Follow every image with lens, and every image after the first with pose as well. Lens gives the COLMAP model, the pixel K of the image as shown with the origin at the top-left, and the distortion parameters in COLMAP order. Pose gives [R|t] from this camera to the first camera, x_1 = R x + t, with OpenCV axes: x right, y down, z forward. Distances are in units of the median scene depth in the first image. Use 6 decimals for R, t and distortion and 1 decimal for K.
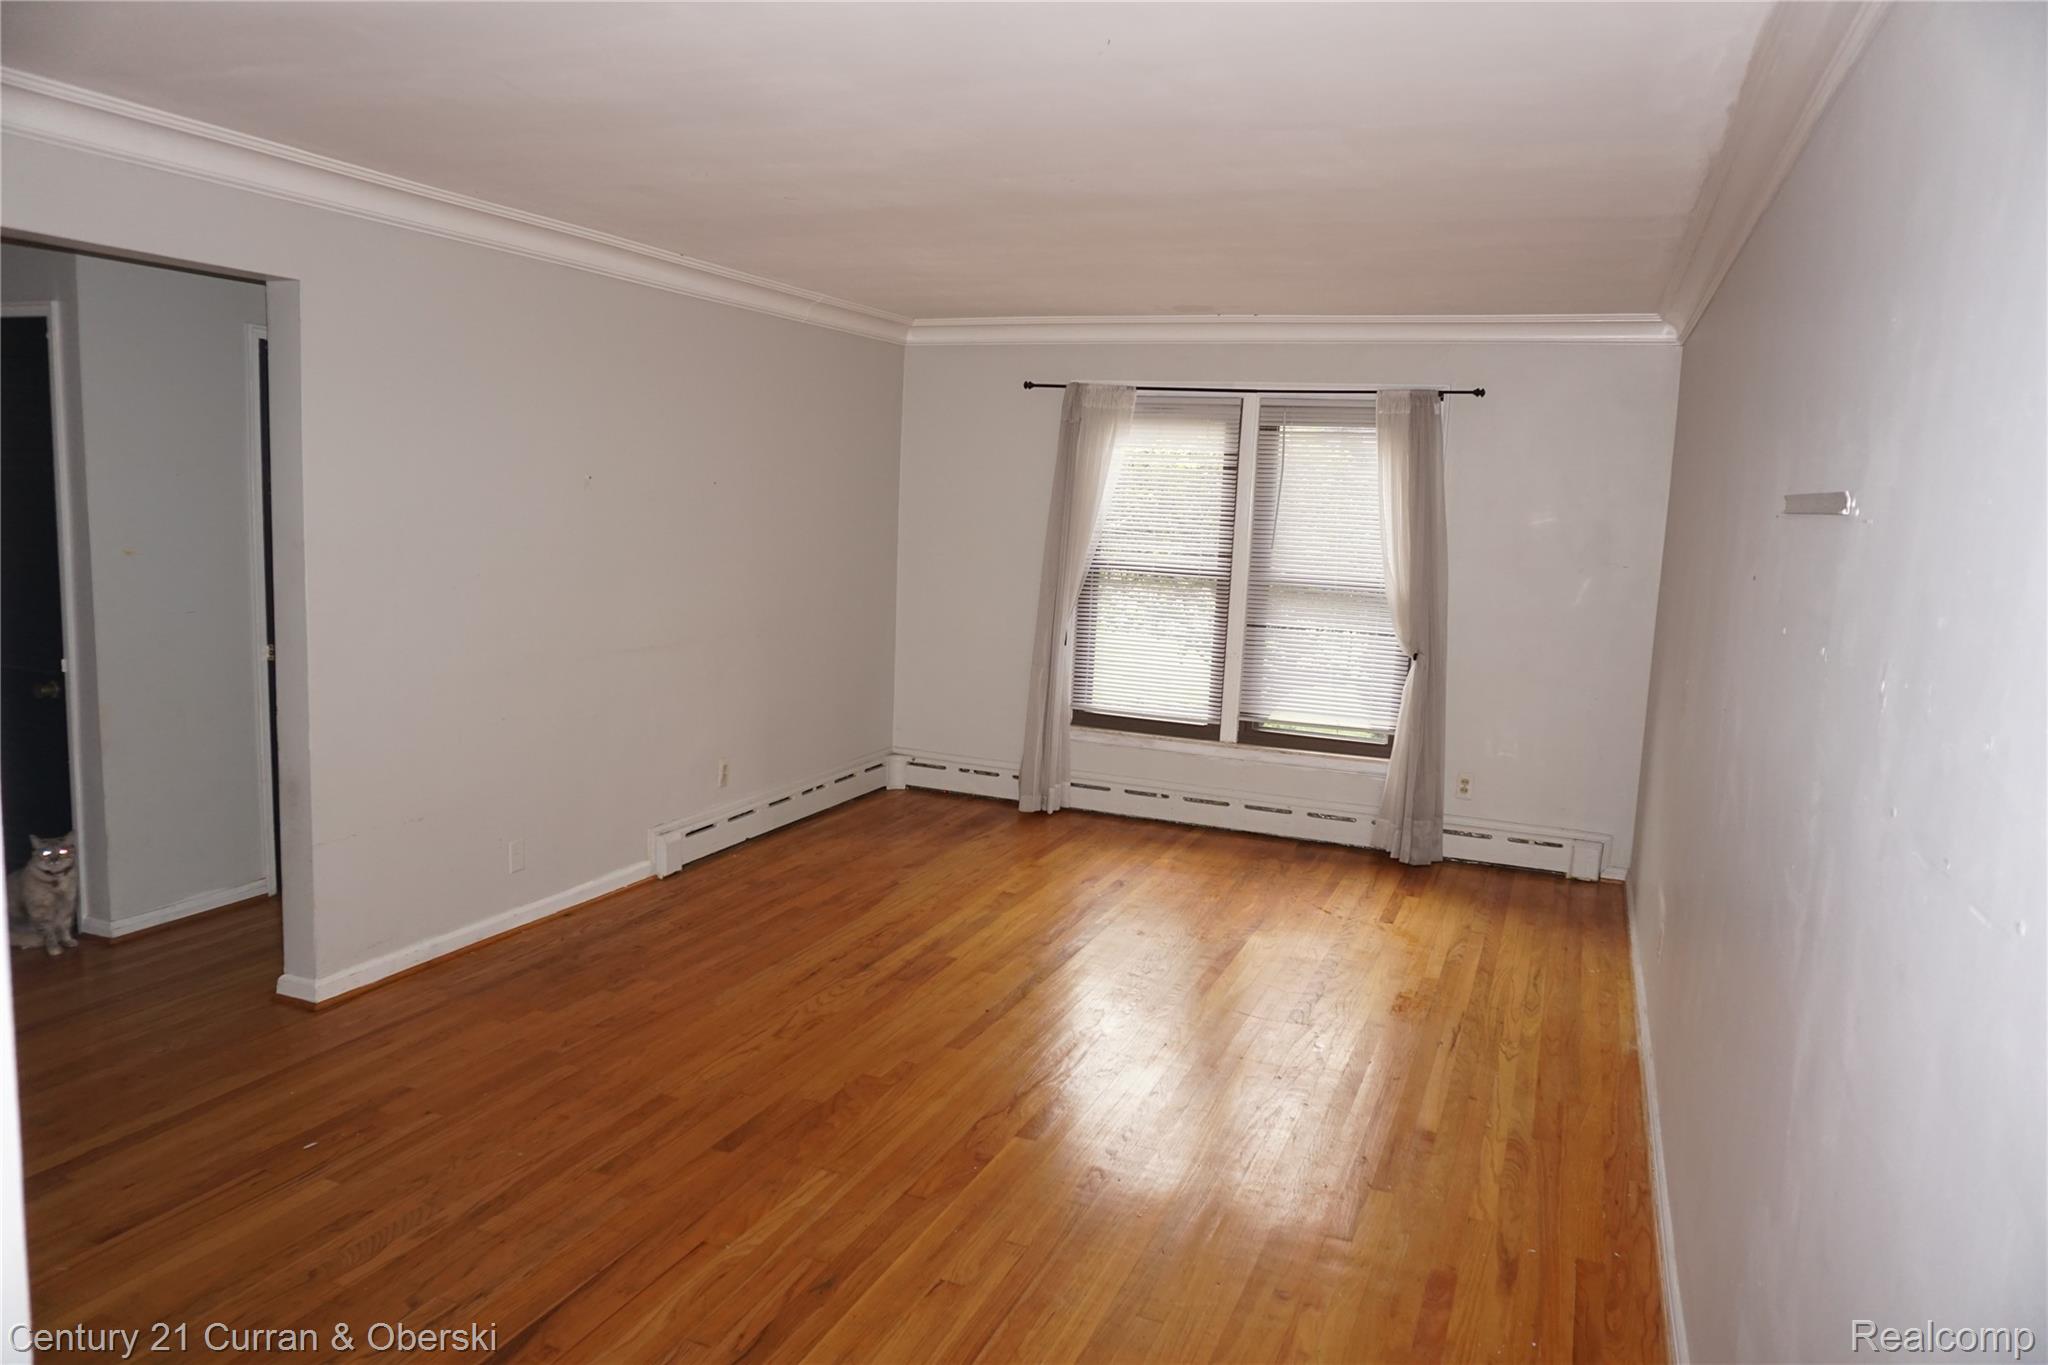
lens RADIAL K [[1388.2, 0, 1024.0], [0, 1388.2, 682.5], [0, 0, 1]] dist [-0.029245, 0.000964]
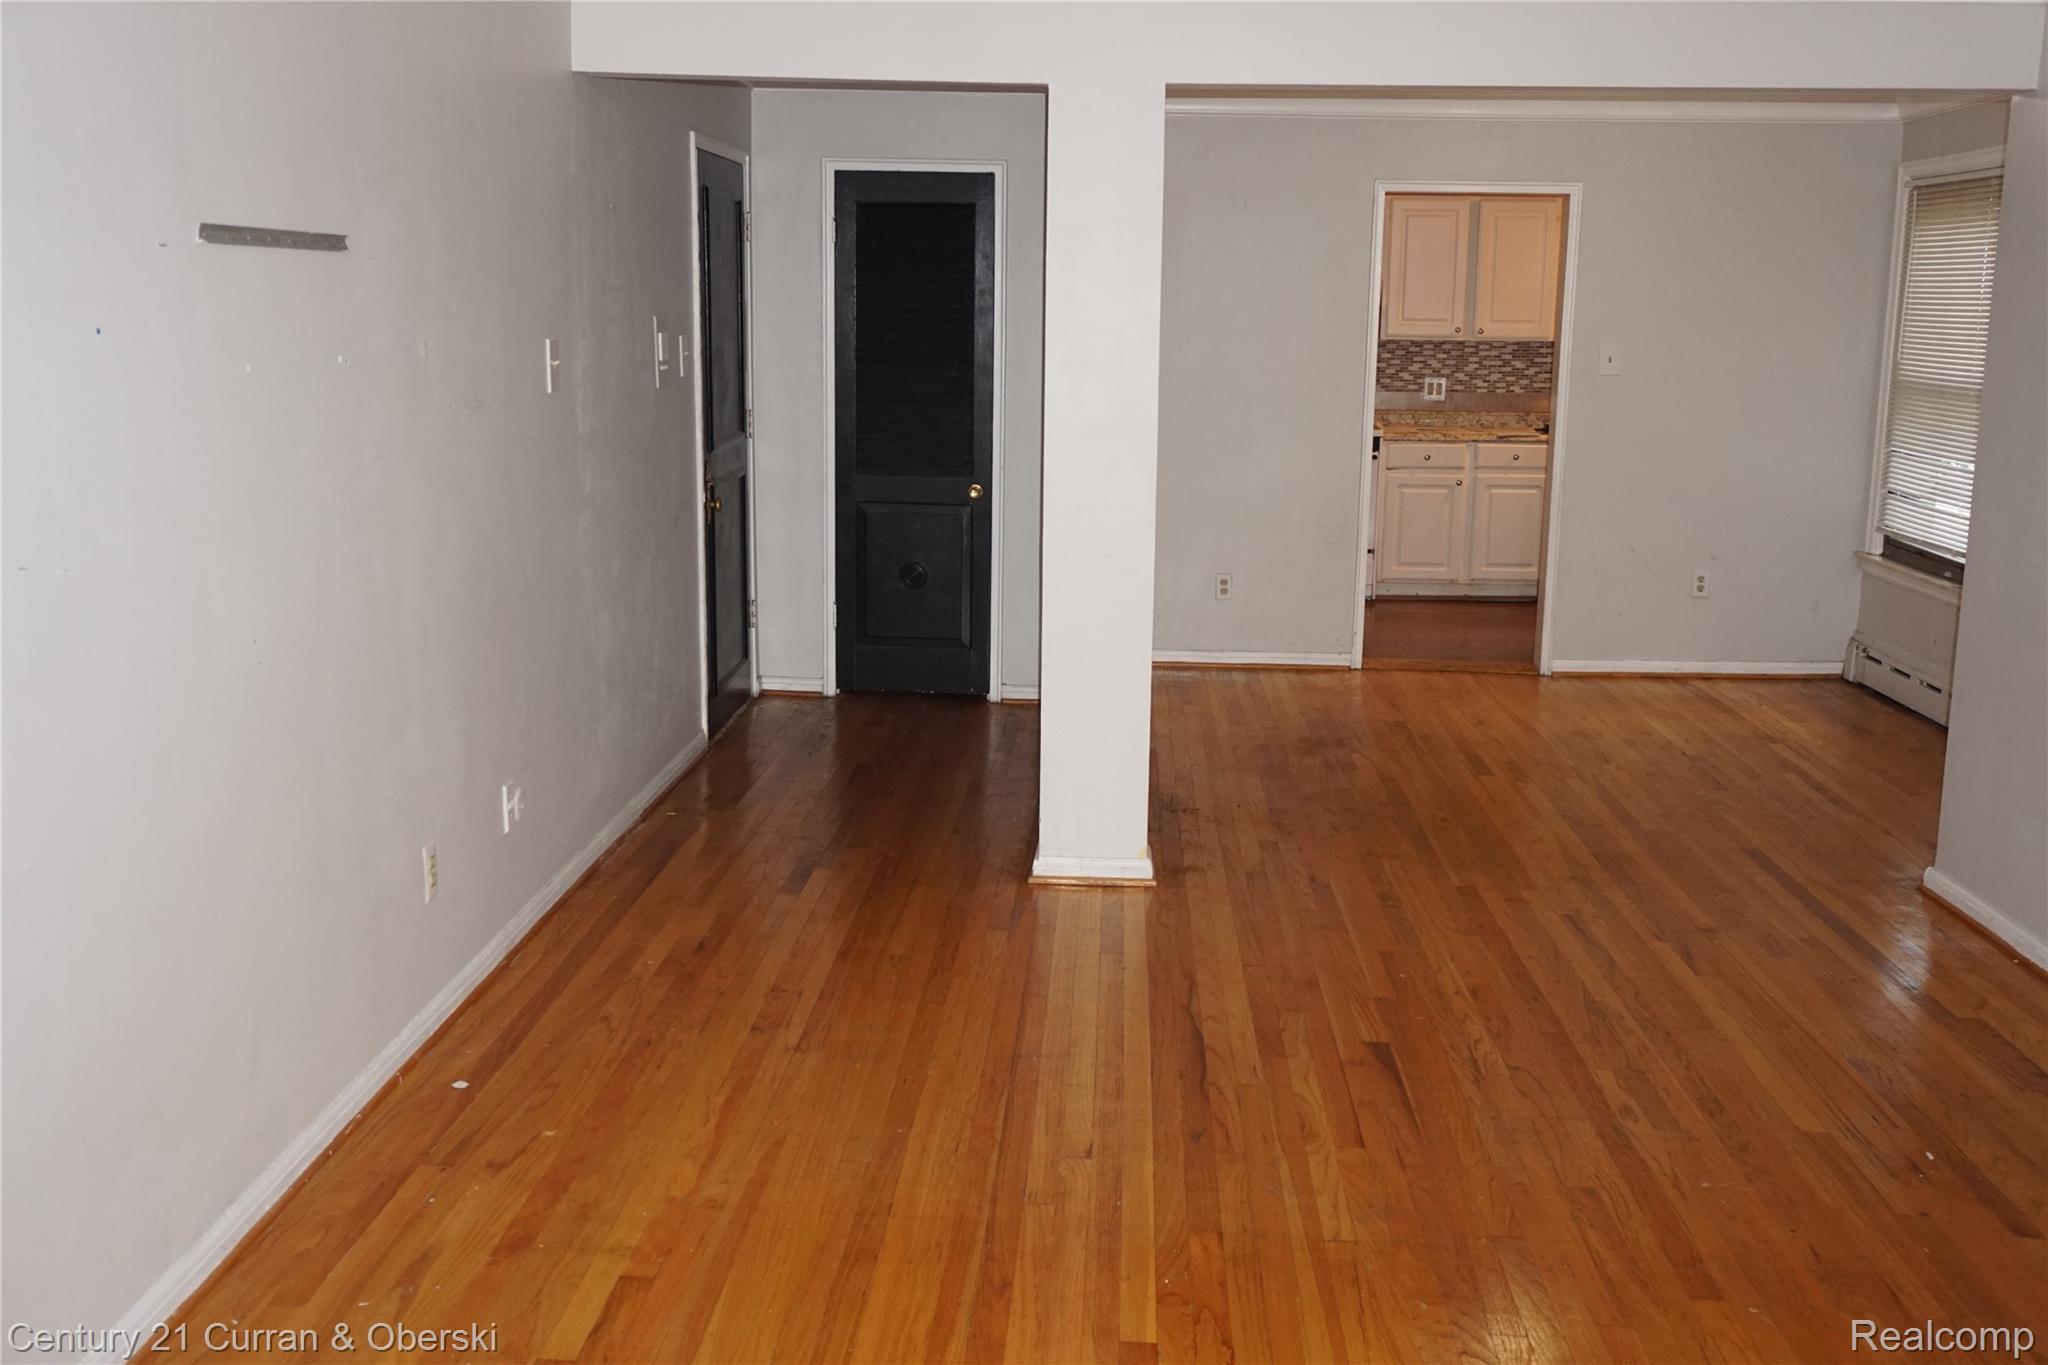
lens RADIAL K [[2039.8, 0, 1024.0], [0, 2039.8, 682.5], [0, 0, 1]] dist [0.000177, -0.006195]
pose [[-0.941976, 0.002171, -0.335673, 0.405584], [-0.104220, 0.948671, 0.298600, -0.242932], [0.319091, 0.316258, -0.893399, 1.969475]]
